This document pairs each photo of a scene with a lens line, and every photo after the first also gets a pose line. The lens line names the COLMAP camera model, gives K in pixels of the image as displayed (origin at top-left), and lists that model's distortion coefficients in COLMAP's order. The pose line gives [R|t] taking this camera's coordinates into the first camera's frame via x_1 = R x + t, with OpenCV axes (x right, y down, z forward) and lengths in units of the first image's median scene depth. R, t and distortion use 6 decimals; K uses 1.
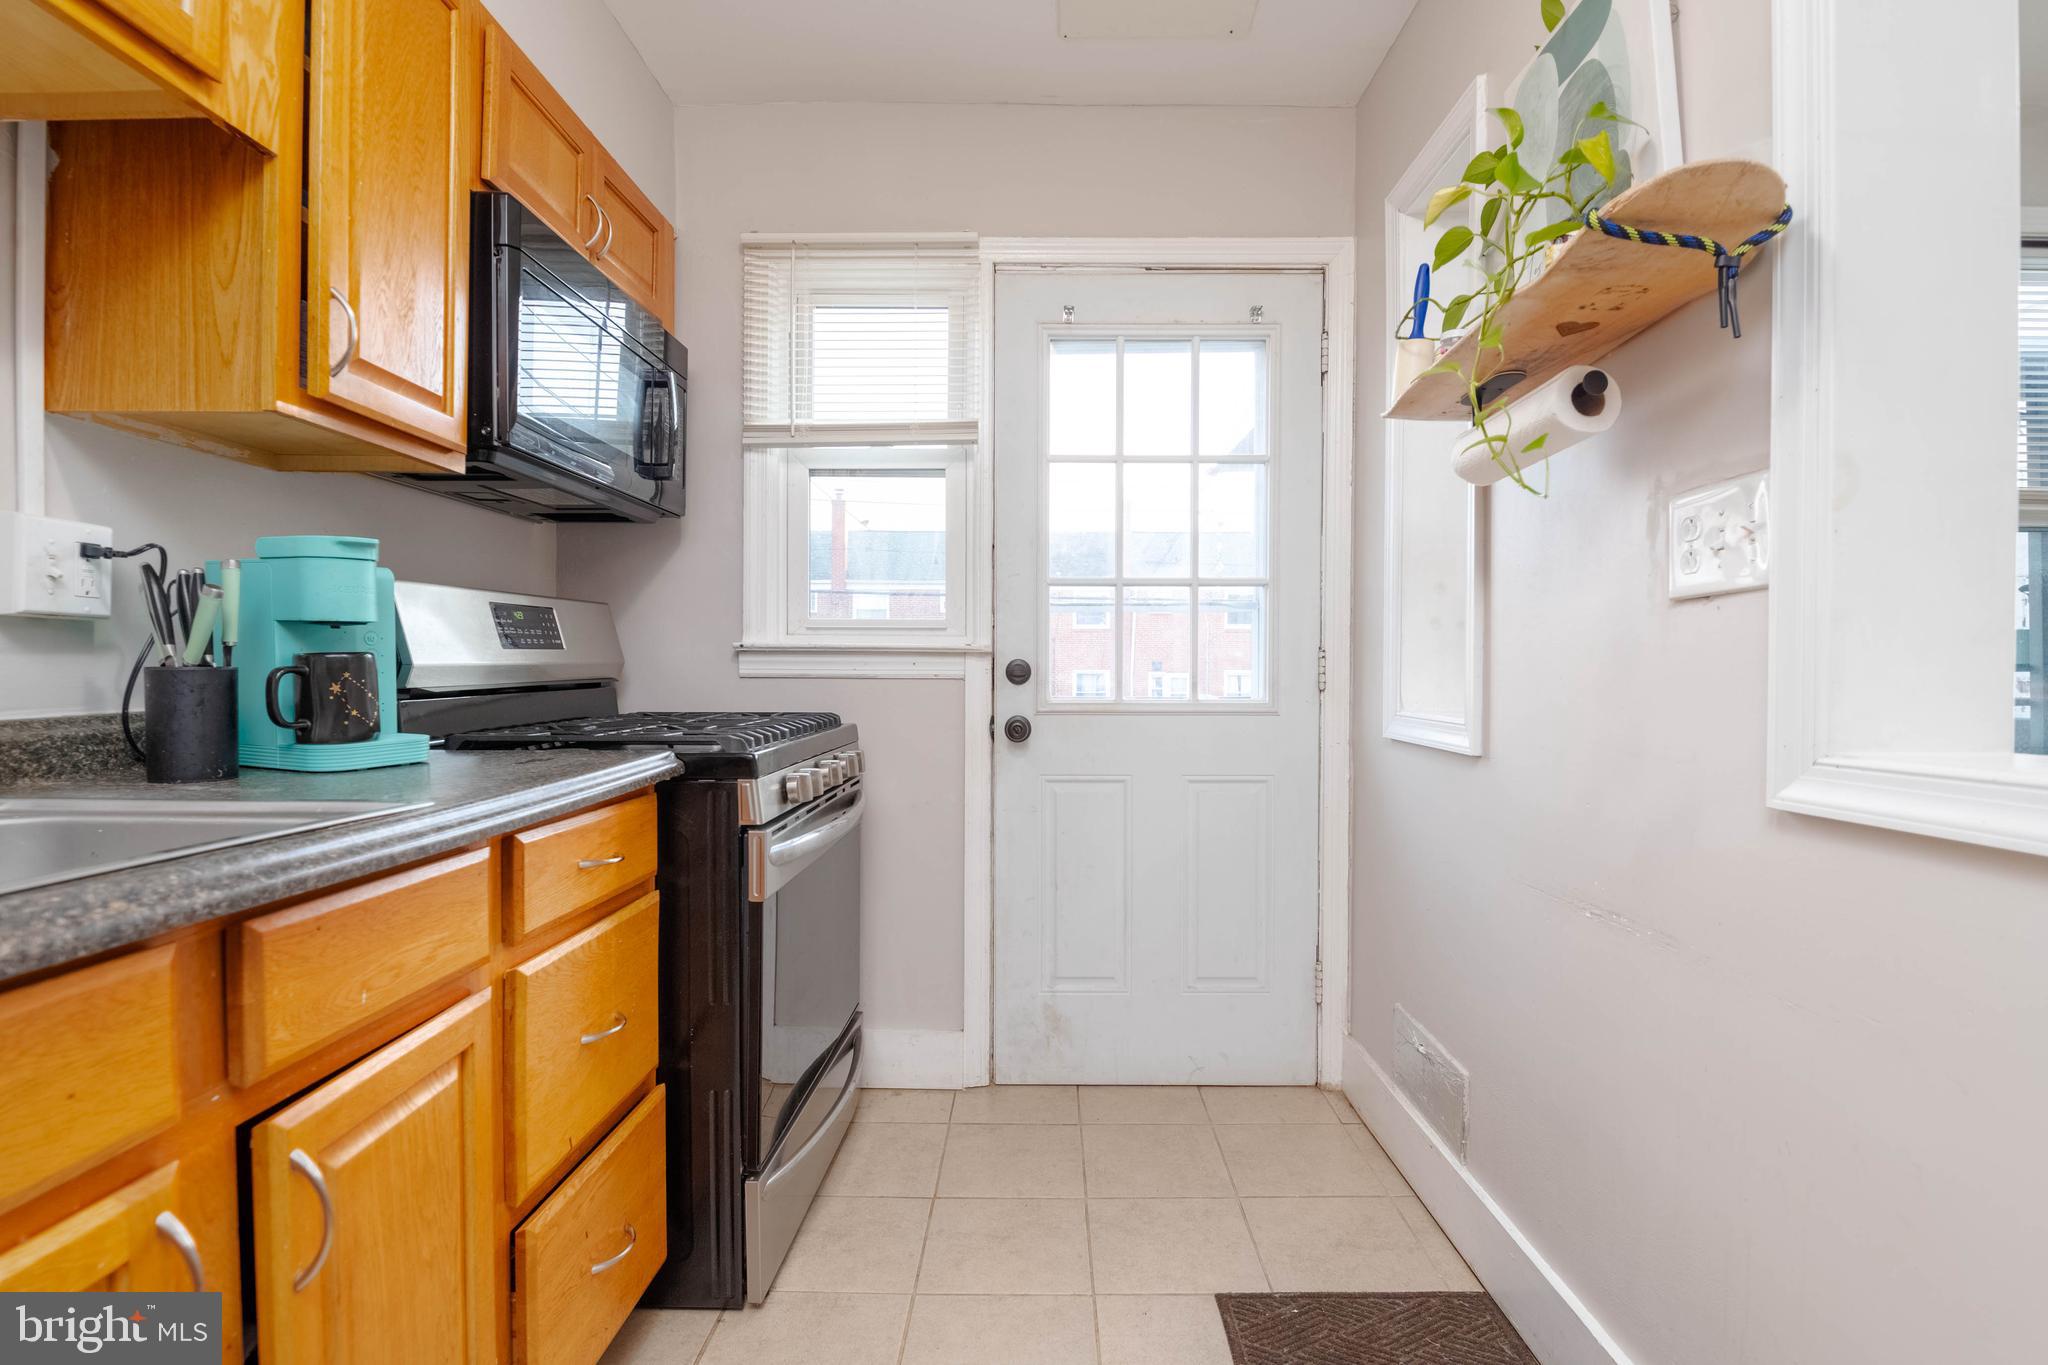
lens RADIAL K [[968.1, 0, 1030.3], [0, 968.1, 691.8], [0, 0, 1]] dist [-0.002703, -0.009189]
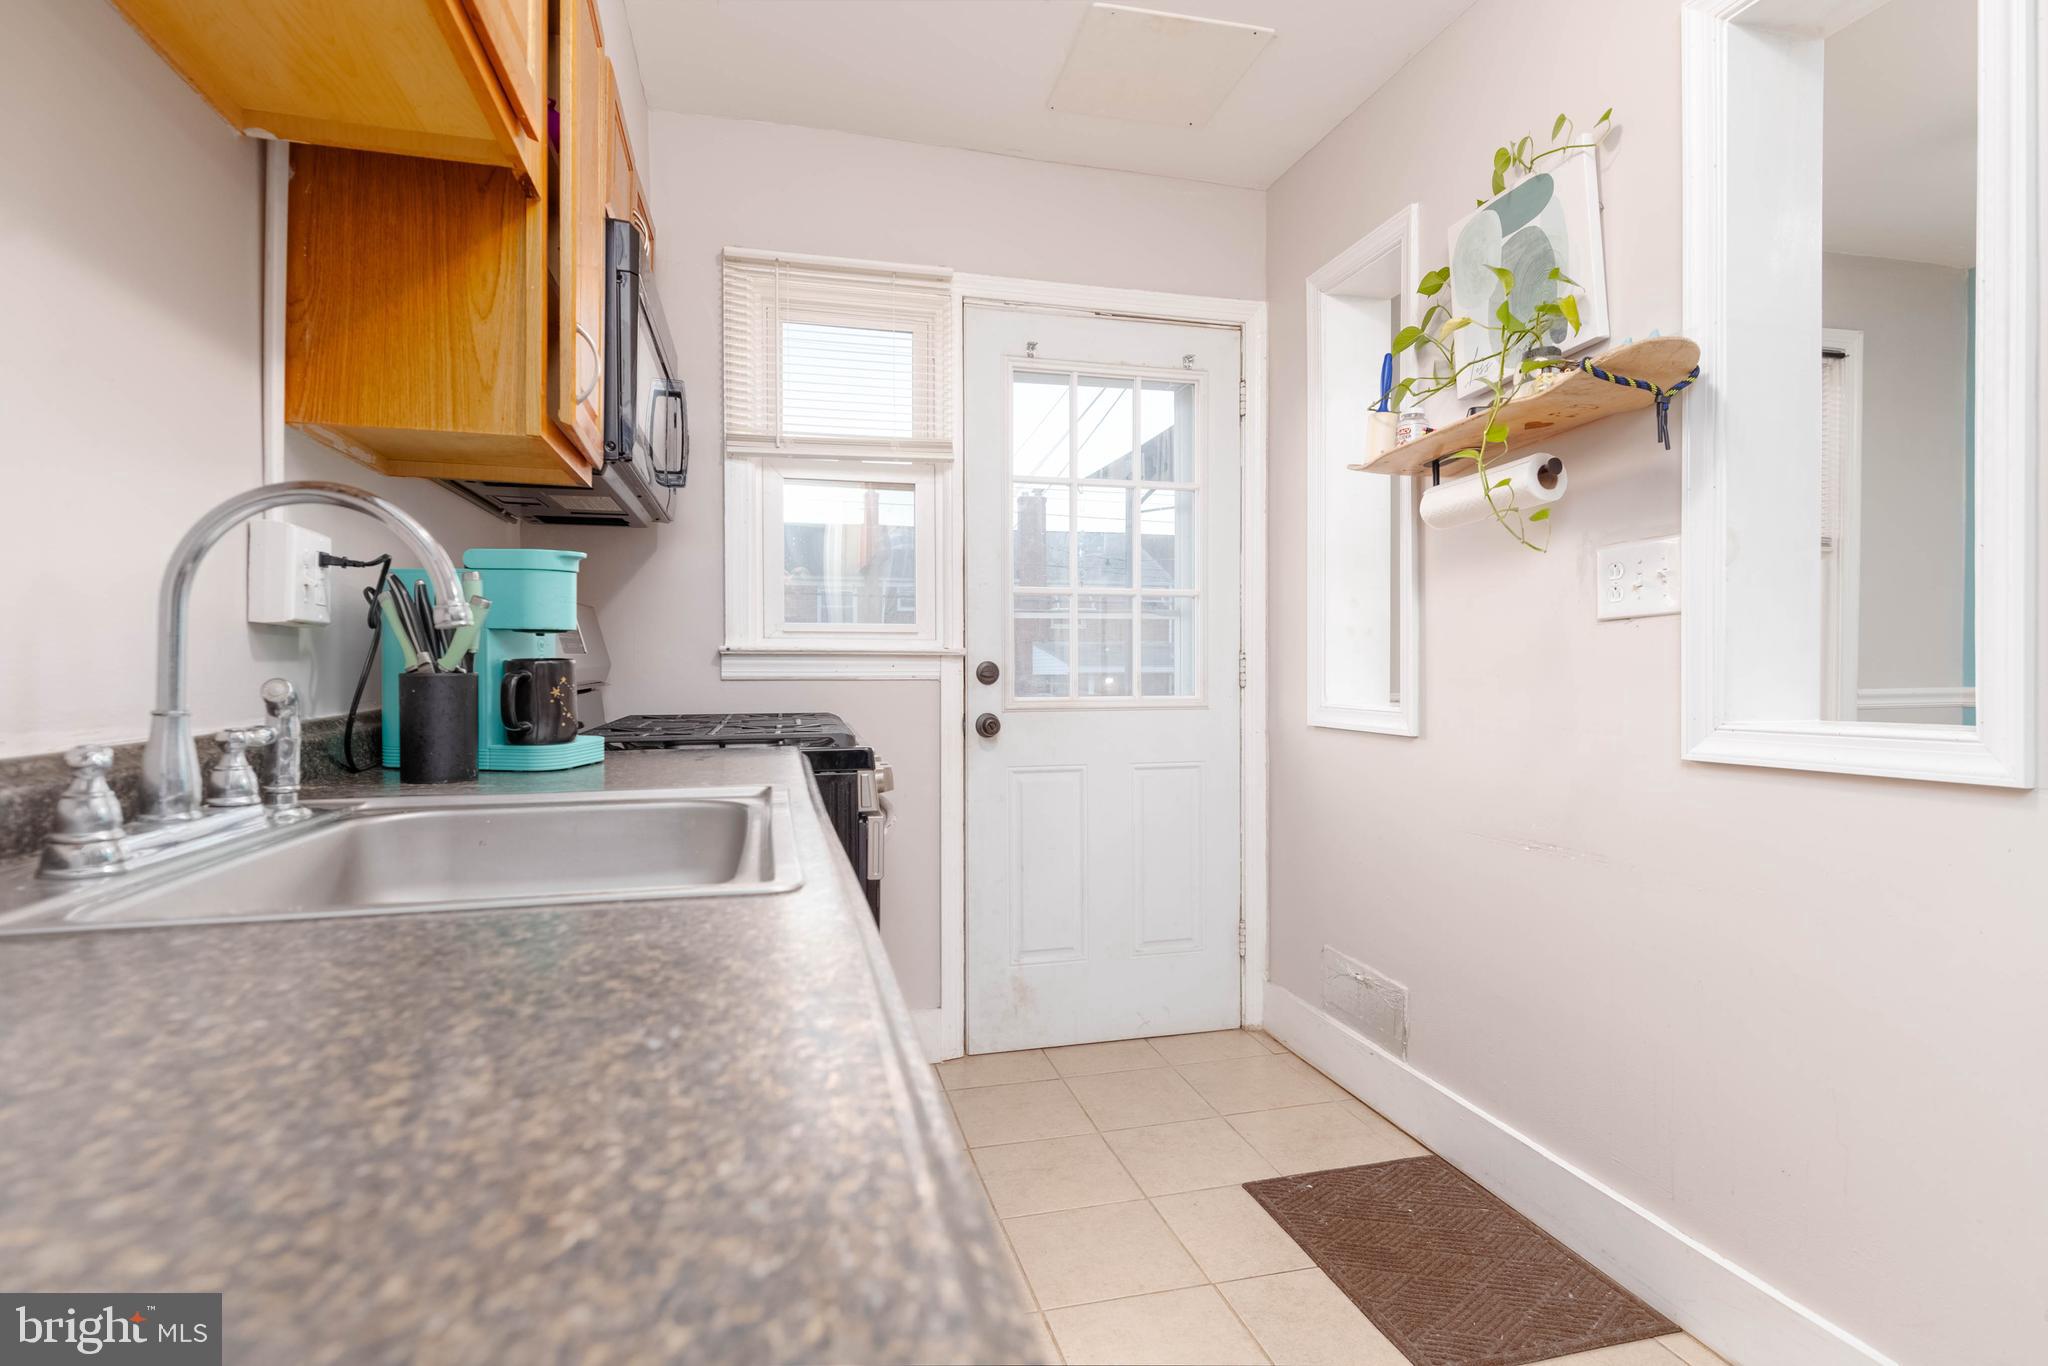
lens RADIAL K [[1019.4, 0, 1017.2], [0, 1019.4, 685.8], [0, 0, 1]] dist [0.005006, -0.008901]
pose [[0.967128, -0.009700, 0.254107, -0.423075], [0.011418, 0.999921, -0.005290, 0.000612], [-0.254035, 0.008017, 0.967162, -0.184255]]
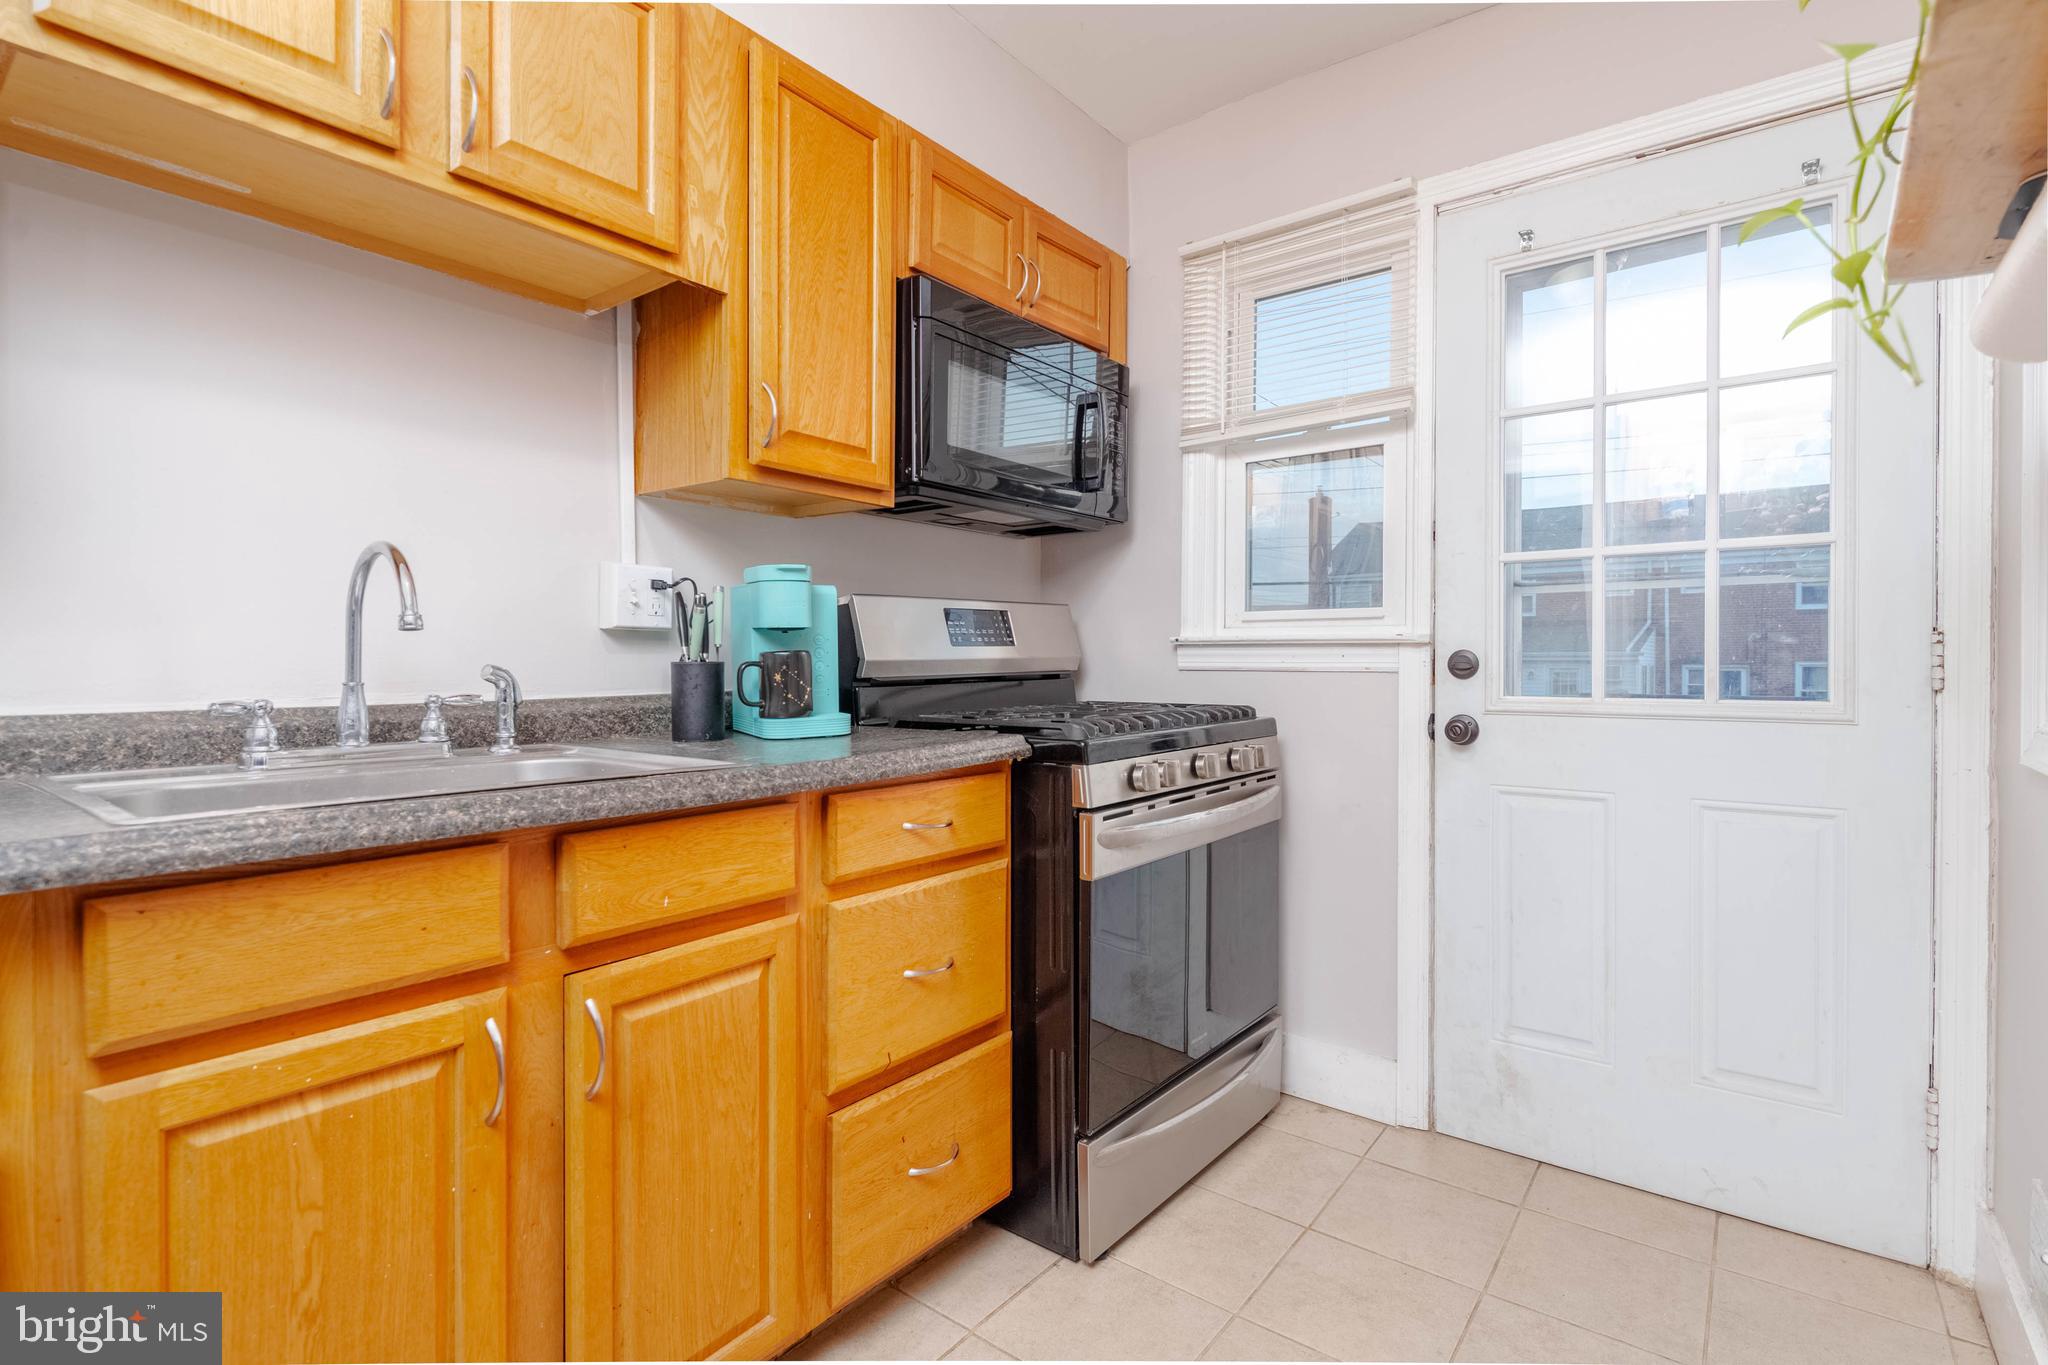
lens RADIAL K [[951.4, 0, 1031.4], [0, 951.4, 674.6], [0, 0, 1]] dist [0.008800, -0.007853]
pose [[0.799325, 0.004843, -0.600879, 0.299185], [-0.010850, 0.999921, -0.006375, -0.002483], [0.600800, 0.011615, 0.799315, 0.122902]]
